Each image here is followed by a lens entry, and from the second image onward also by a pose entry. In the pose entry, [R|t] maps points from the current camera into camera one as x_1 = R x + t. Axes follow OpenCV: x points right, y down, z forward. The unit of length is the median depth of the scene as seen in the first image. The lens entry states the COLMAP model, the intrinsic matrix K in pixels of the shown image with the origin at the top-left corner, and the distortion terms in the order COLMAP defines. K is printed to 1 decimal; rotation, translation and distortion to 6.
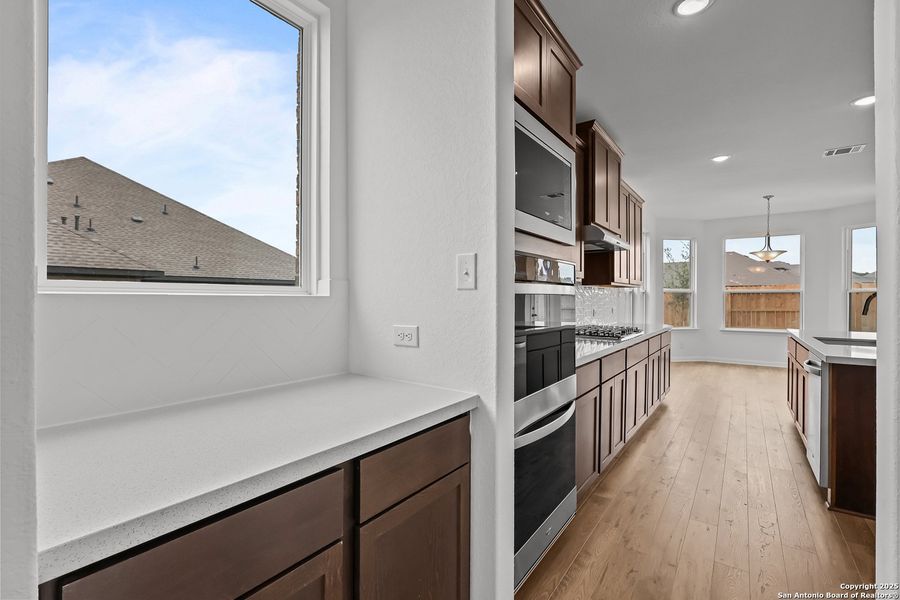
lens RADIAL K [[415.6, 0, 451.0], [0, 415.6, 304.7], [0, 0, 1]] dist [-0.003374, 0.001021]
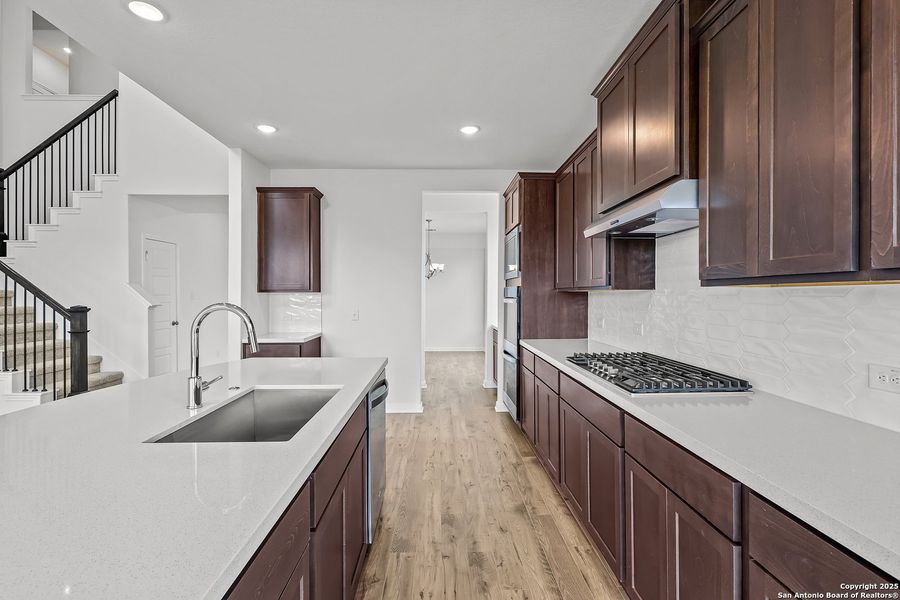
lens RADIAL K [[415.6, 0, 444.8], [0, 415.6, 288.5], [0, 0, 1]] dist [-0.003374, 0.001021]
pose [[-0.809212, -0.008560, -0.587455, 0.569836], [-0.008325, 0.999961, -0.003103, -0.027942], [0.587458, 0.002379, -0.809251, 0.797778]]
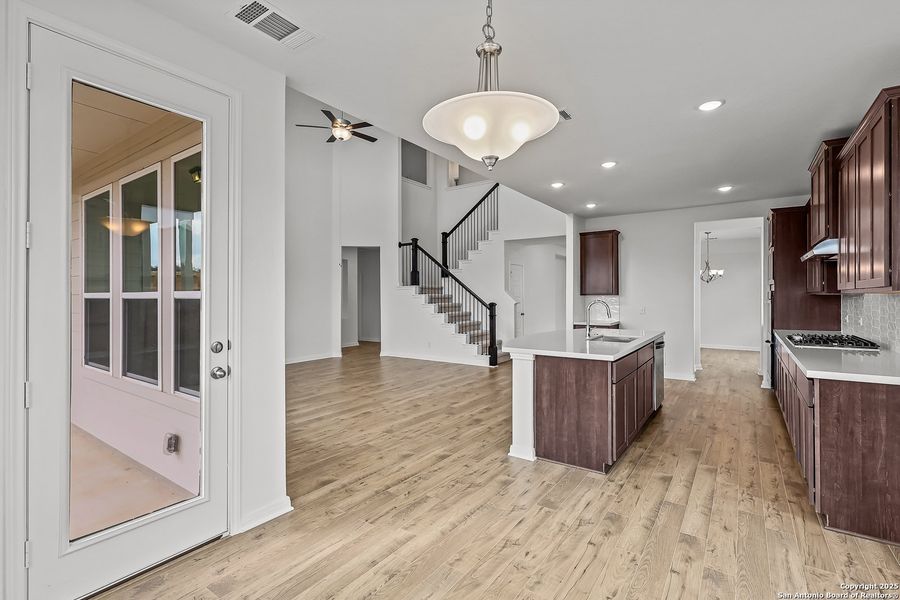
lens RADIAL K [[415.6, 0, 448.5], [0, 415.6, 300.7], [0, 0, 1]] dist [-0.003374, 0.001021]
pose [[-1.000000, 0.000897, 0.000077, 0.790579], [0.000899, 0.999710, 0.024053, -0.035050], [-0.000055, 0.024053, -0.999711, 1.231441]]
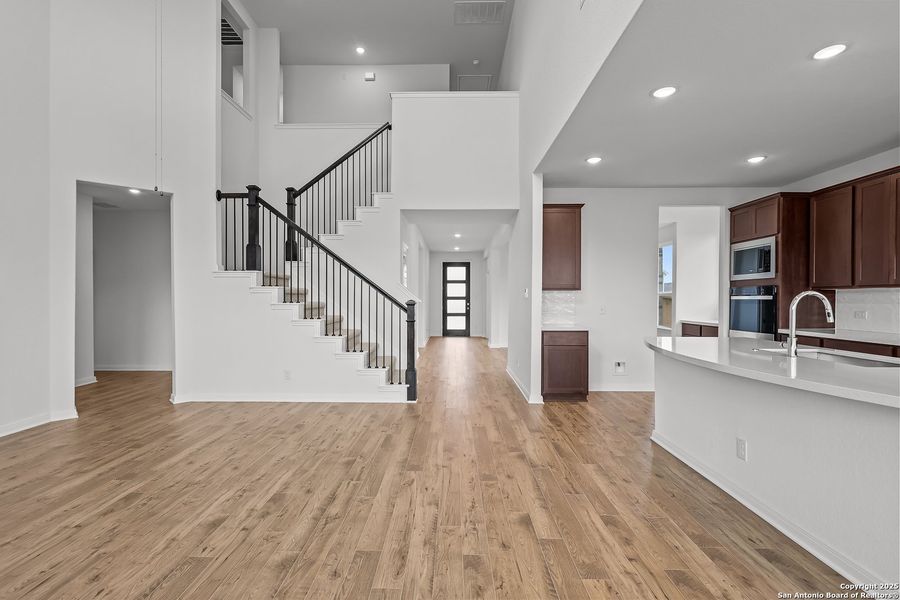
lens RADIAL K [[415.6, 0, 441.3], [0, 415.6, 297.8], [0, 0, 1]] dist [-0.003374, 0.001021]
pose [[-0.832872, -0.004343, -0.553448, 1.057177], [-0.011923, 0.999878, 0.010096, -0.011785], [0.553337, 0.015008, -0.832822, 0.648089]]
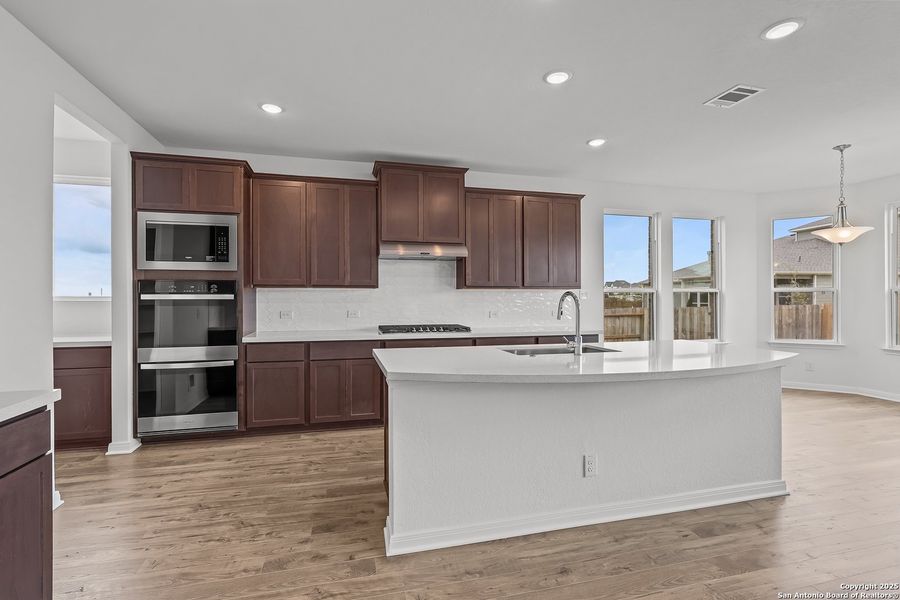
lens RADIAL K [[415.6, 0, 444.9], [0, 415.6, 299.1], [0, 0, 1]] dist [-0.003374, 0.001021]
pose [[0.761328, -0.000681, -0.648367, 0.712133], [-0.008536, 0.999902, -0.011074, -0.004466], [0.648311, 0.013965, 0.761247, 0.086064]]
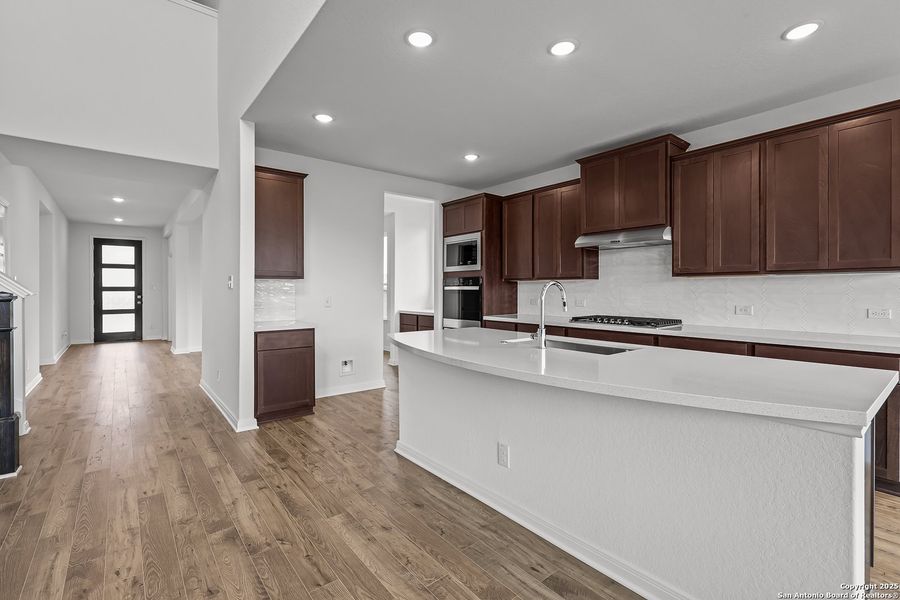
lens RADIAL K [[415.6, 0, 448.4], [0, 415.6, 292.0], [0, 0, 1]] dist [-0.003374, 0.001021]
pose [[-0.281324, 0.003125, -0.959608, 0.947748], [-0.014967, 0.999859, 0.007644, -0.008731], [0.959496, 0.016513, -0.281238, 0.523616]]
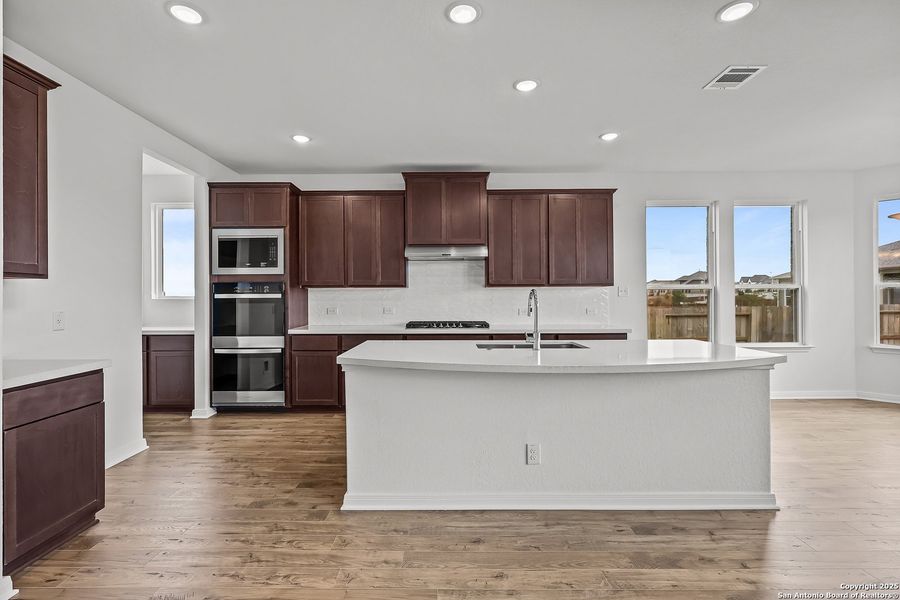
lens RADIAL K [[415.6, 0, 446.2], [0, 415.6, 299.0], [0, 0, 1]] dist [-0.003374, 0.001021]
pose [[0.574458, 0.000852, -0.818534, 0.849089], [-0.007355, 0.999964, -0.004120, -0.005534], [0.818501, 0.008387, 0.574444, 0.162616]]
